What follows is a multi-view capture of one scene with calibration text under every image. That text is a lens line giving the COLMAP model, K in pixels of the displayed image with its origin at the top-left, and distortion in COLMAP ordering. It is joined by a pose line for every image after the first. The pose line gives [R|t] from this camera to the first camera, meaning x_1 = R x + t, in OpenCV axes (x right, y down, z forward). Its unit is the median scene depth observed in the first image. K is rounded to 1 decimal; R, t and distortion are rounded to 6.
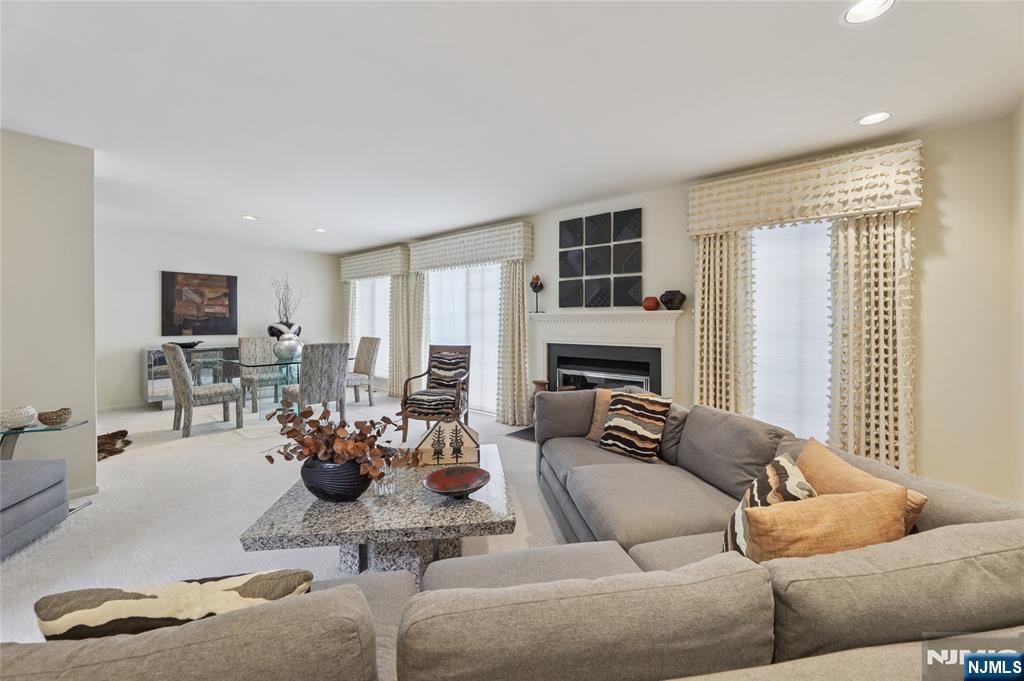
lens RADIAL K [[407.4, 0, 524.0], [0, 407.4, 323.7], [0, 0, 1]] dist [-0.005236, 0.000046]
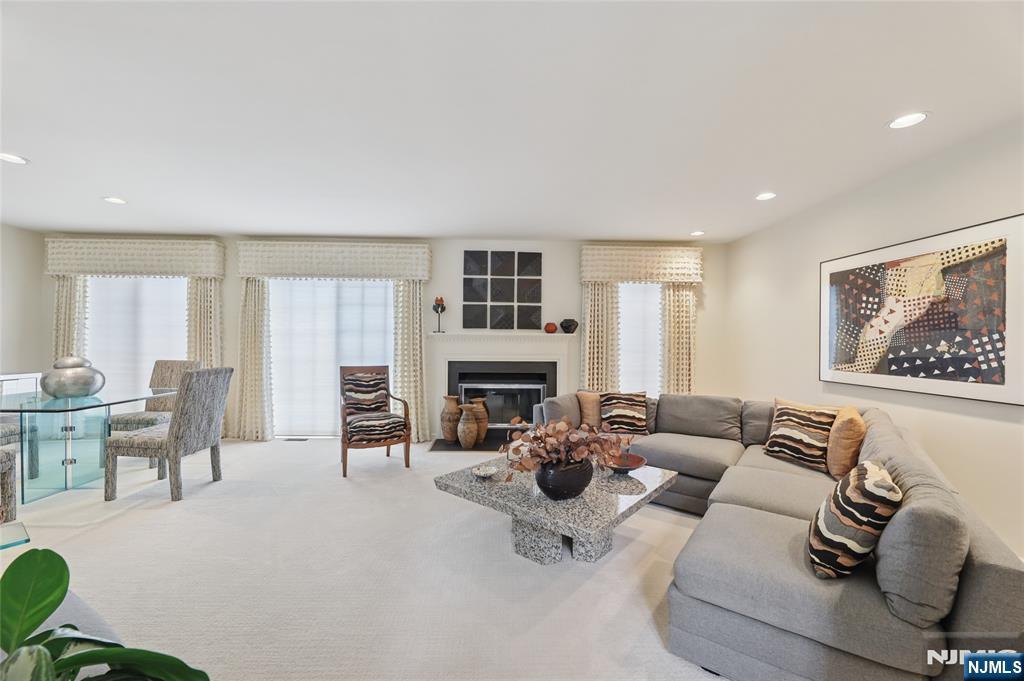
lens RADIAL K [[407.4, 0, 498.0], [0, 407.4, 342.9], [0, 0, 1]] dist [-0.005236, 0.000046]
pose [[0.749886, 0.005588, 0.661544, -0.603594], [-0.003893, 0.999984, -0.004034, 0.003620], [-0.661556, 0.000450, 0.749896, 0.119124]]
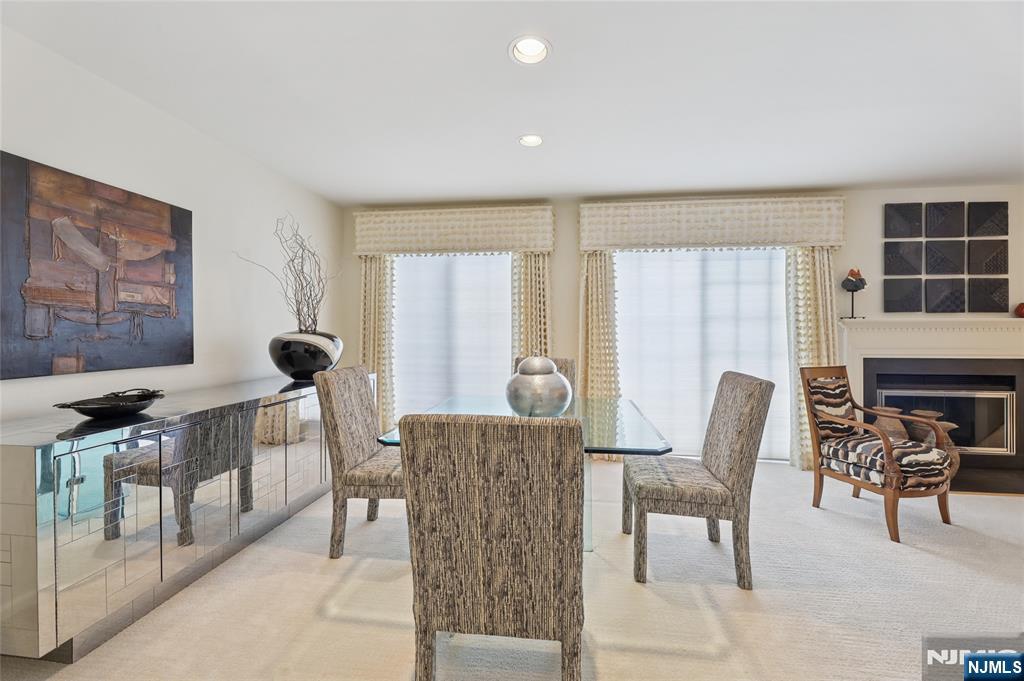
lens RADIAL K [[407.4, 0, 503.0], [0, 407.4, 330.3], [0, 0, 1]] dist [-0.005236, 0.000046]
pose [[0.838636, 0.003074, 0.544683, -1.017748], [0.003180, 0.999939, -0.010540, 0.000782], [-0.544682, 0.010572, 0.838576, 0.790314]]
